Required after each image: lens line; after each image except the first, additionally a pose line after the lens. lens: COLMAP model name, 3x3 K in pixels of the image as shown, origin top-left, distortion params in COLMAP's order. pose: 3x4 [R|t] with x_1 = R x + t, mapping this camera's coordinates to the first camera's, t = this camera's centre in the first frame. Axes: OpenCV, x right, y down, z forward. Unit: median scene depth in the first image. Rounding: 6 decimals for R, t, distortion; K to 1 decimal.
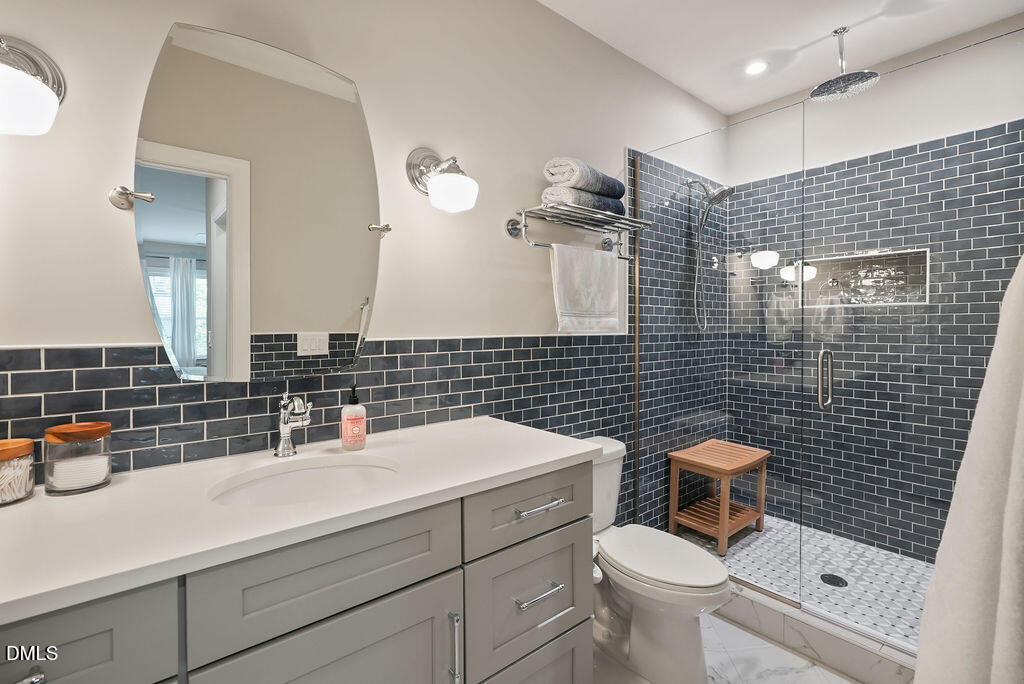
lens RADIAL K [[464.7, 0, 507.3], [0, 464.7, 334.2], [0, 0, 1]] dist [-0.010345, 0.003352]
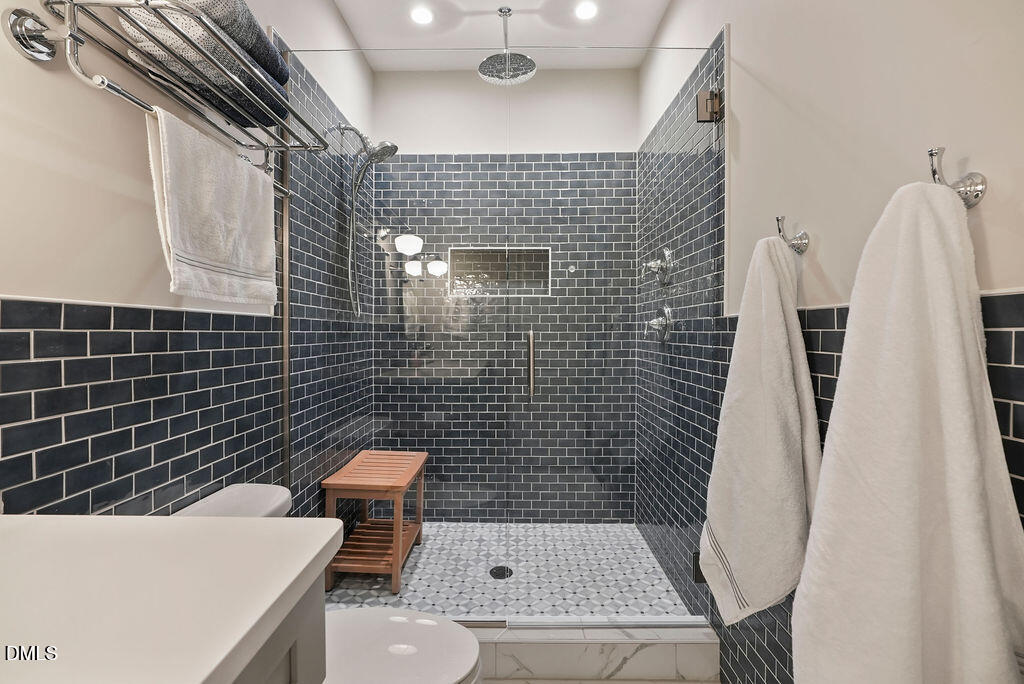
lens RADIAL K [[464.7, 0, 515.6], [0, 464.7, 336.9], [0, 0, 1]] dist [-0.010345, 0.003352]
pose [[0.641061, -0.005965, 0.767467, -0.022233], [0.011671, 0.999930, -0.001977, 0.034850], [-0.767402, 0.010225, 0.641085, 0.323532]]
